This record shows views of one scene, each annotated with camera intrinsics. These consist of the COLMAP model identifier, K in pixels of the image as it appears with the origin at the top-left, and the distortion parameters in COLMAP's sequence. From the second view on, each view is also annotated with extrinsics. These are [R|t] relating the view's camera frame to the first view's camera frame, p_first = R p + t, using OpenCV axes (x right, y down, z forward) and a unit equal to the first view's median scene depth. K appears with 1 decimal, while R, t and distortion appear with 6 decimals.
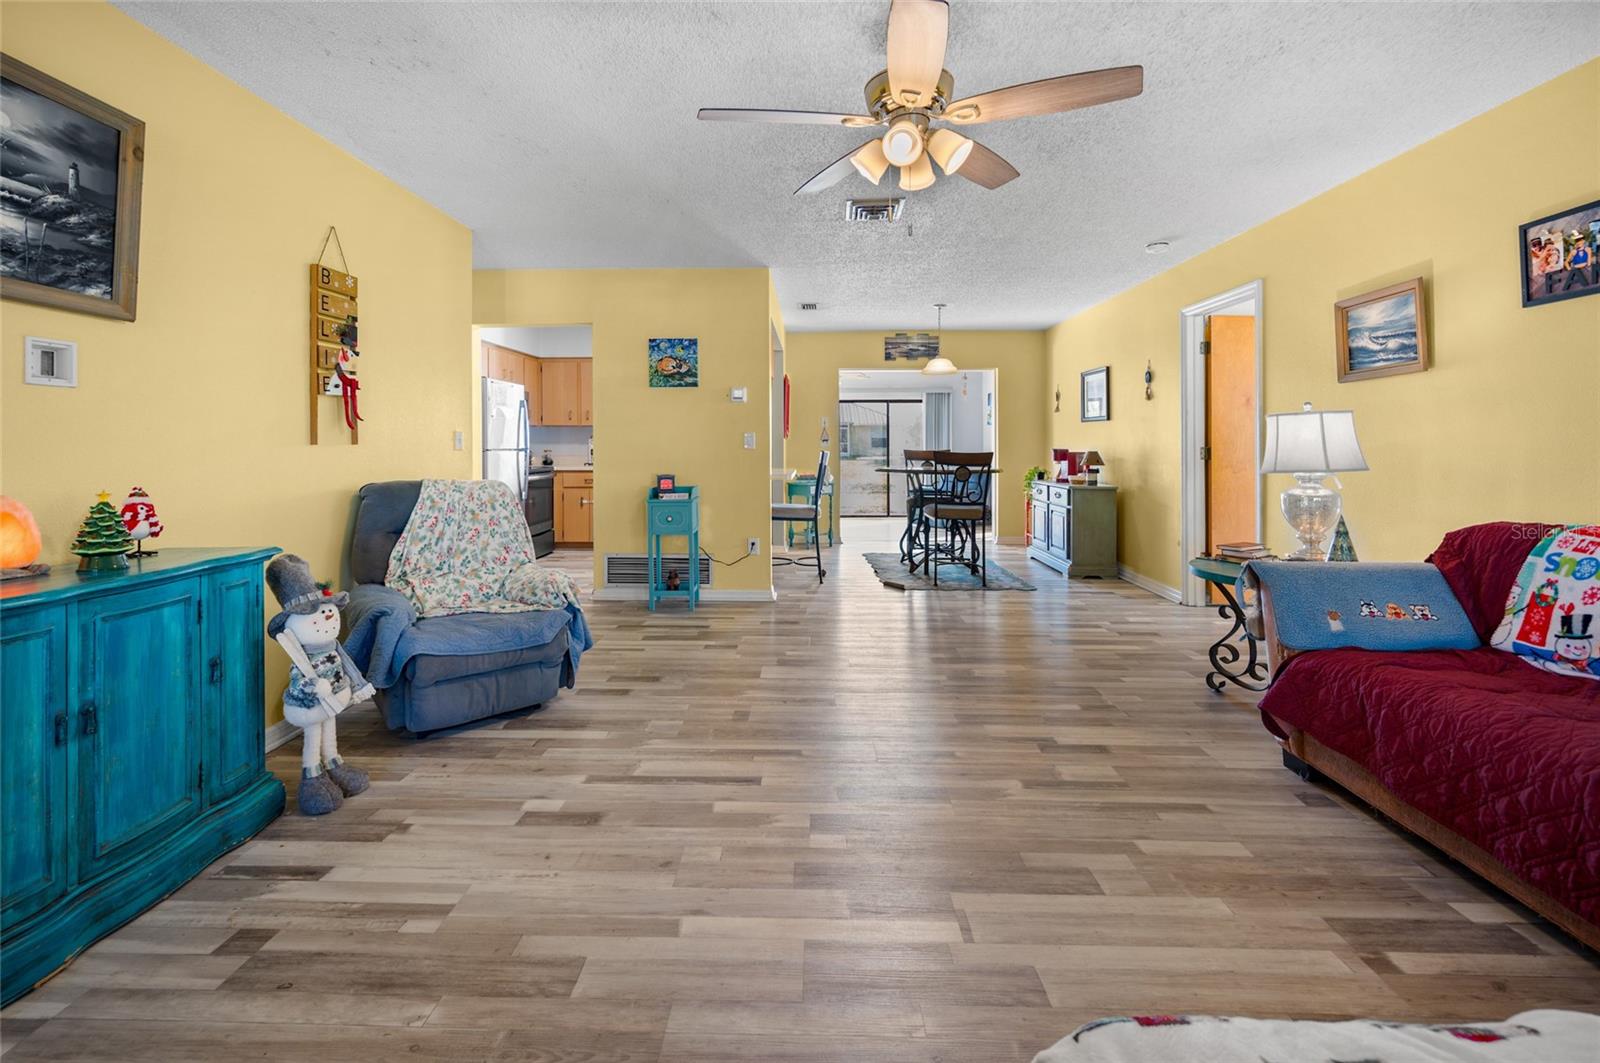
lens RADIAL K [[709.4, 0, 799.9], [0, 709.4, 443.1], [0, 0, 1]] dist [-0.000440, -0.000016]
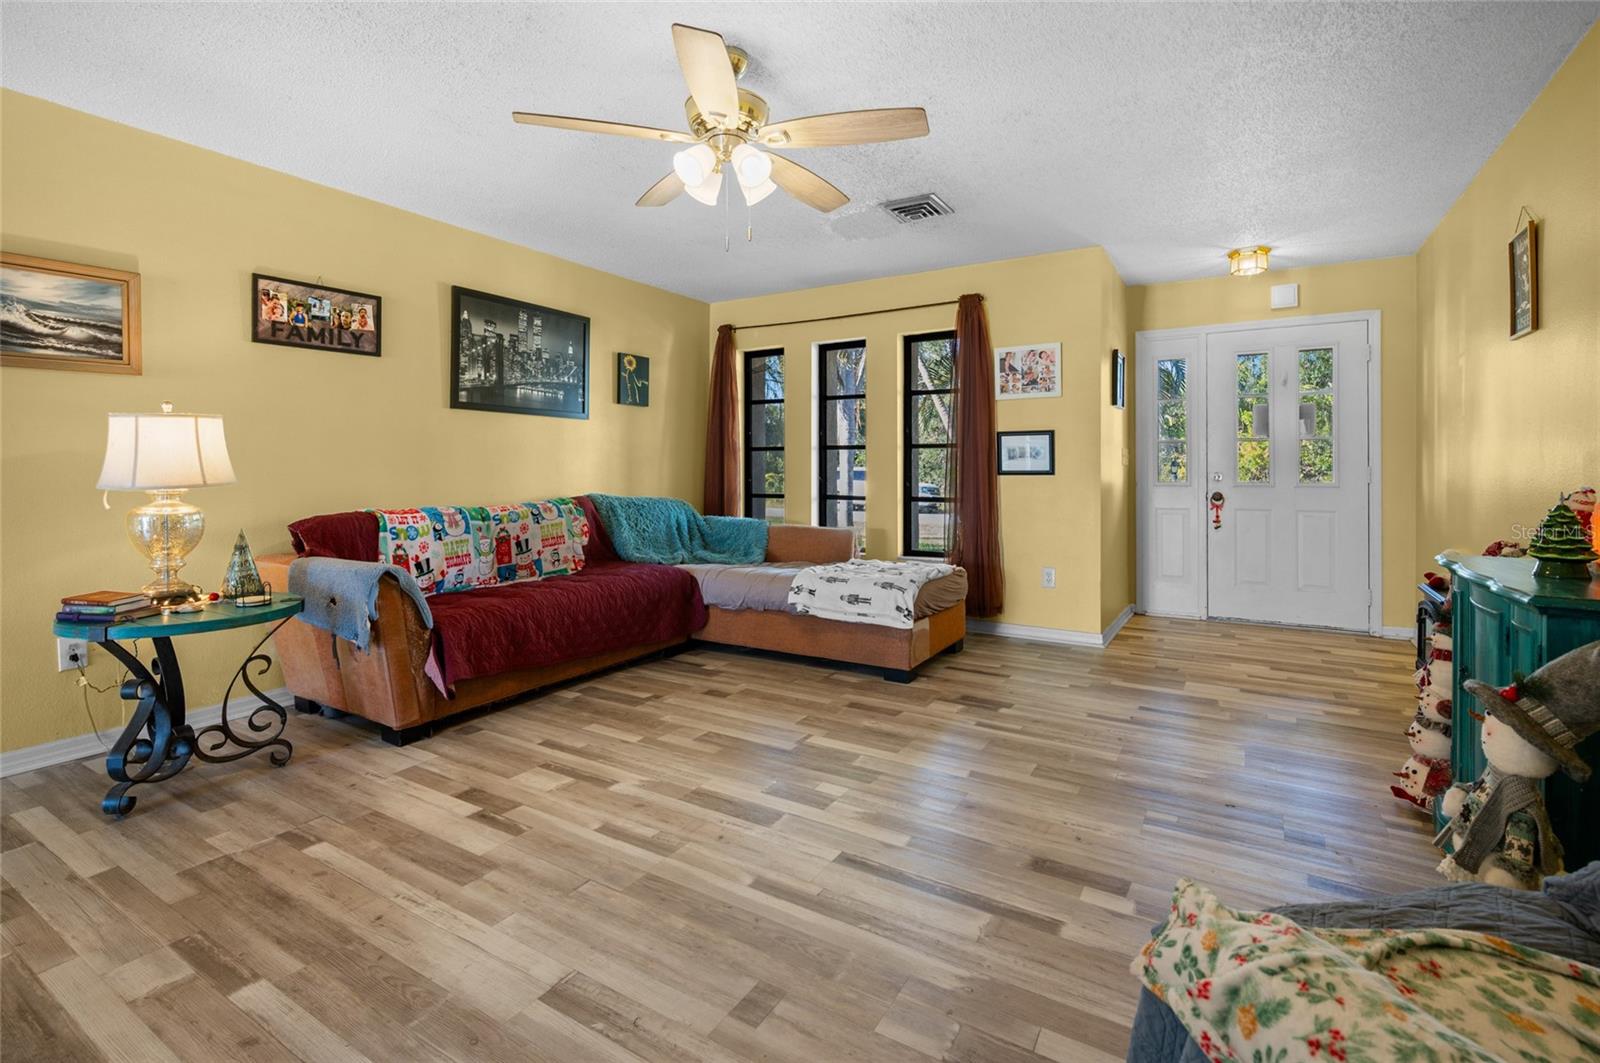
lens RADIAL K [[731.7, 0, 803.0], [0, 731.7, 461.0], [0, 0, 1]] dist [0.023713, 0.000175]
pose [[-0.866493, 0.003680, 0.499175, -0.433678], [-0.001023, 0.999958, -0.009146, 0.022522], [-0.499188, -0.008436, -0.866453, 1.703409]]
